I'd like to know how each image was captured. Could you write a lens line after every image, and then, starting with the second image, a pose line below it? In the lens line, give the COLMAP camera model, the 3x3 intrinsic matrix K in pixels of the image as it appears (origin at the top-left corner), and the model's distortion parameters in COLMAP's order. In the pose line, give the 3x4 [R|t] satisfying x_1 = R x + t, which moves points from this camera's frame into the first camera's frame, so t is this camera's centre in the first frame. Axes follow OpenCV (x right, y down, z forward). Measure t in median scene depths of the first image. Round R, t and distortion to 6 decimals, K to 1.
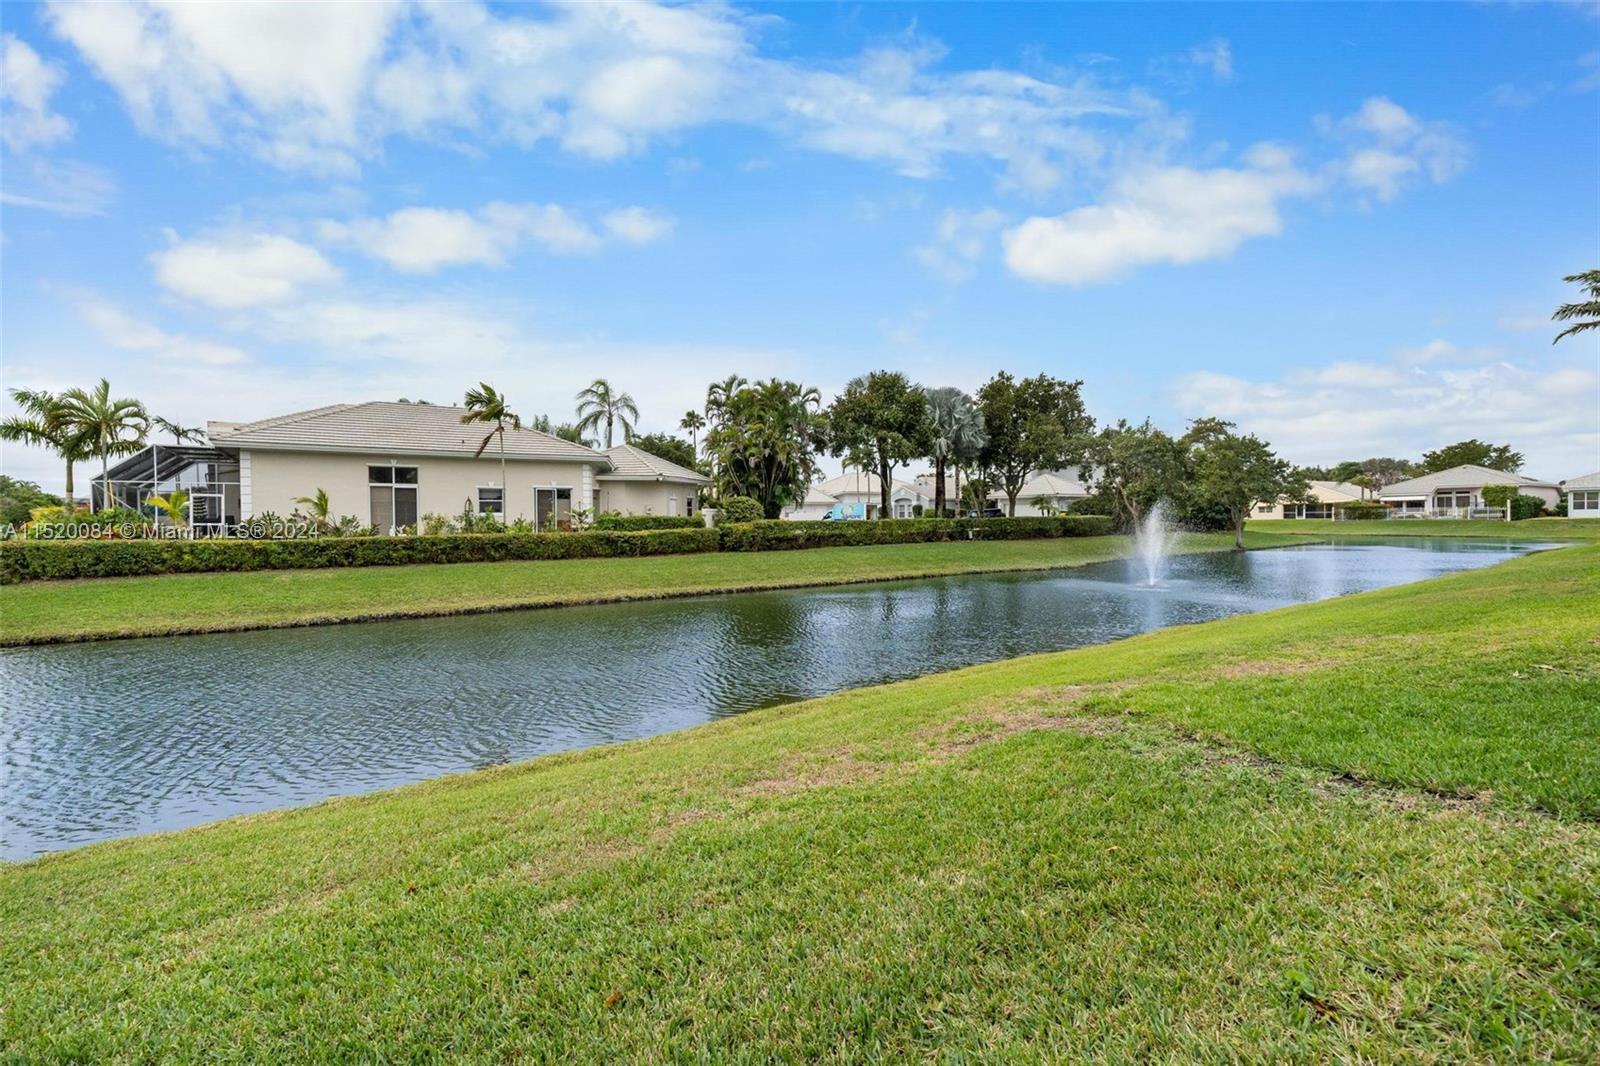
lens RADIAL K [[669.5, 0, 799.9], [0, 669.5, 531.4], [0, 0, 1]] dist [-0.002924, -0.001187]
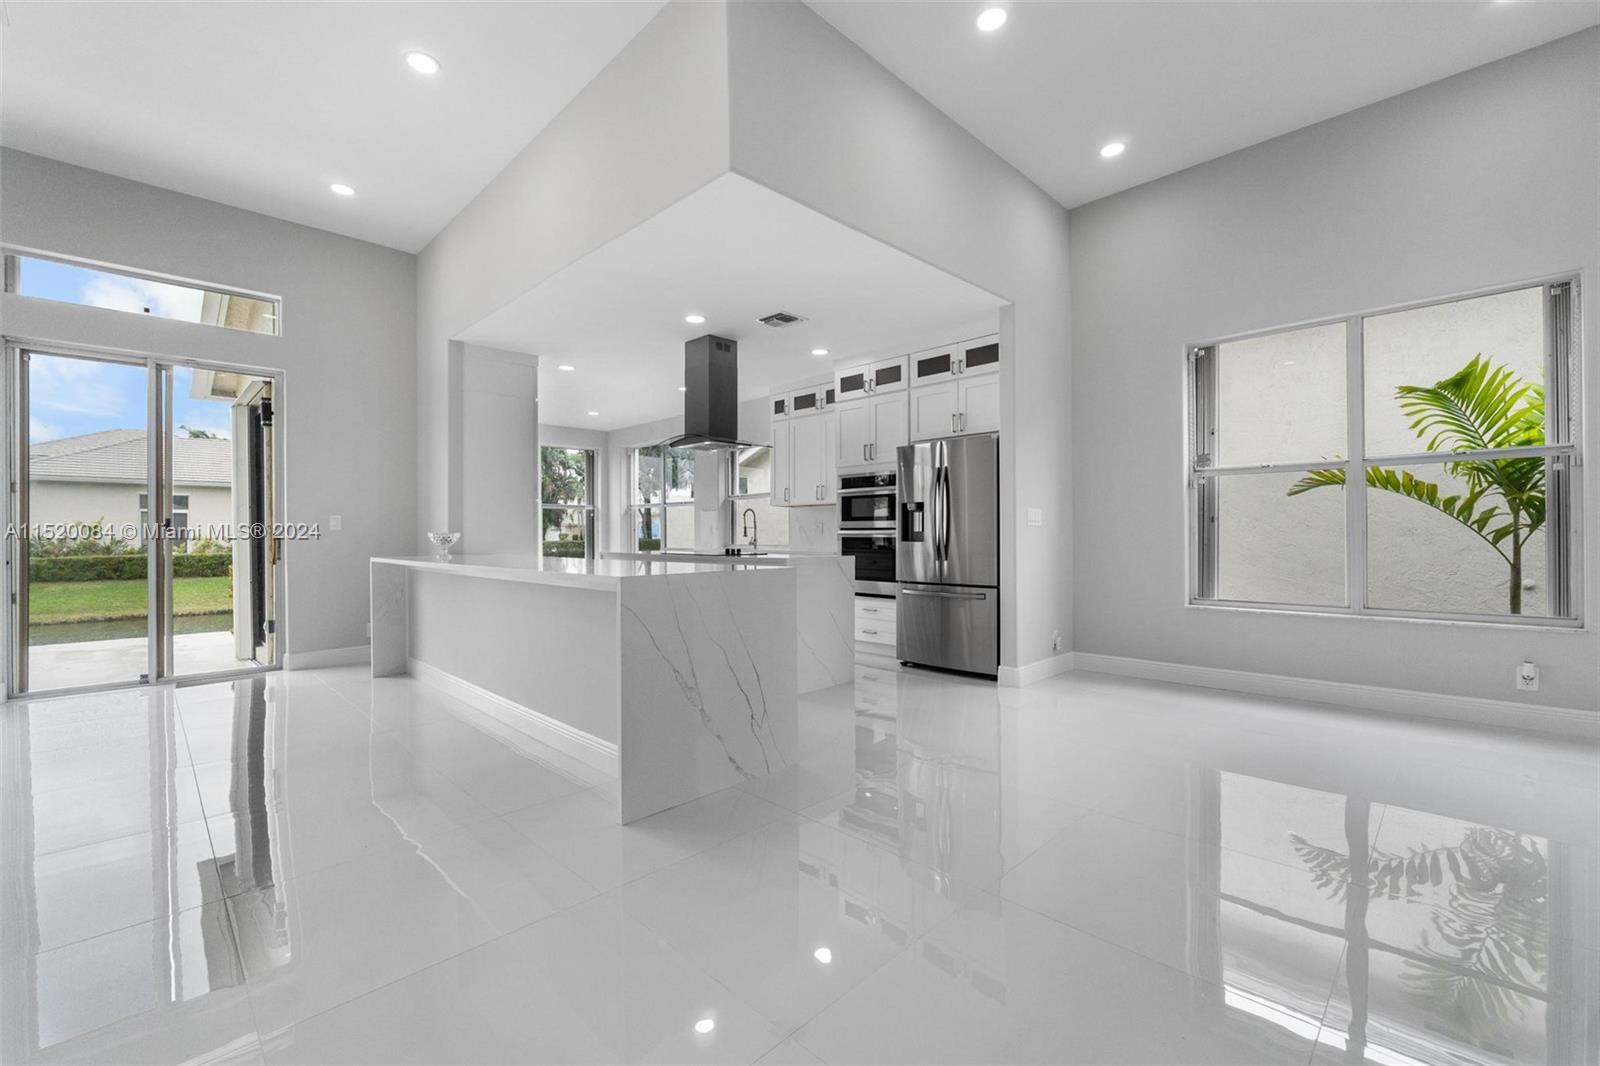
lens RADIAL K [[669.5, 0, 799.9], [0, 669.5, 531.4], [0, 0, 1]] dist [-0.002924, -0.001187]
pose [[0.981826, 0.004523, 0.189727, 0.292158], [0.000016, 0.999714, -0.023914, -0.005222], [-0.189781, 0.023482, 0.981546, -0.397008]]
